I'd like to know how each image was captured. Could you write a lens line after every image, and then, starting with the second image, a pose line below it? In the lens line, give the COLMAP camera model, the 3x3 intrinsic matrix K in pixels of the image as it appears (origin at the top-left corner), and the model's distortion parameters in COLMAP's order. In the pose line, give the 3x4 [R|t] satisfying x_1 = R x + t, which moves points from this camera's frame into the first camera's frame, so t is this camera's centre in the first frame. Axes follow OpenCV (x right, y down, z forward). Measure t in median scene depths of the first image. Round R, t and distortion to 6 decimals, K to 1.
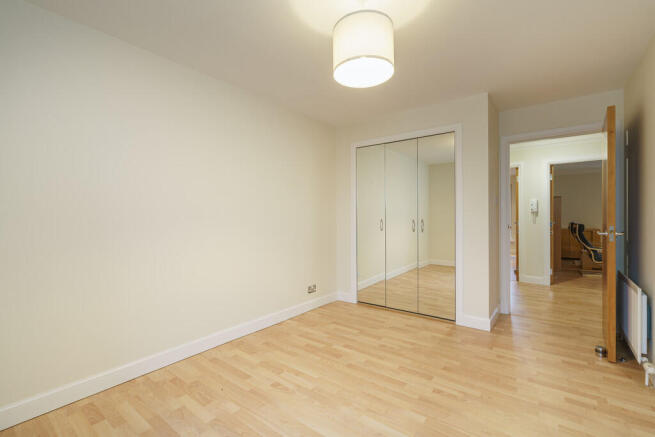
lens RADIAL K [[298.8, 0, 329.9], [0, 298.8, 215.8], [0, 0, 1]] dist [0.001544, 0.000560]
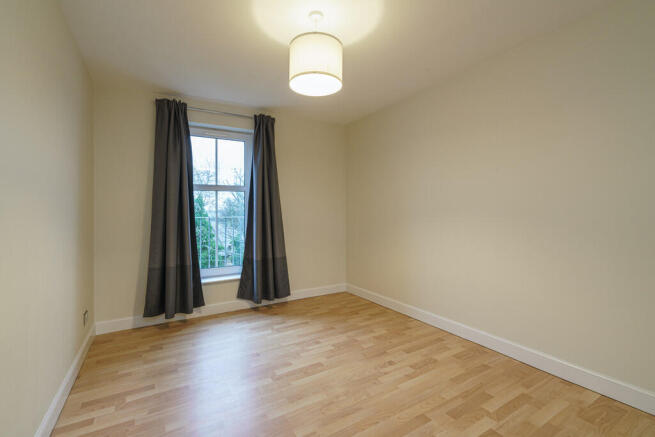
lens RADIAL K [[298.8, 0, 328.6], [0, 298.8, 219.5], [0, 0, 1]] dist [0.001544, 0.000560]
pose [[-0.371017, 0.030148, -0.928136, 0.865774], [0.002951, 0.999506, 0.031286, -0.006836], [0.928621, 0.008869, -0.370923, 1.110855]]
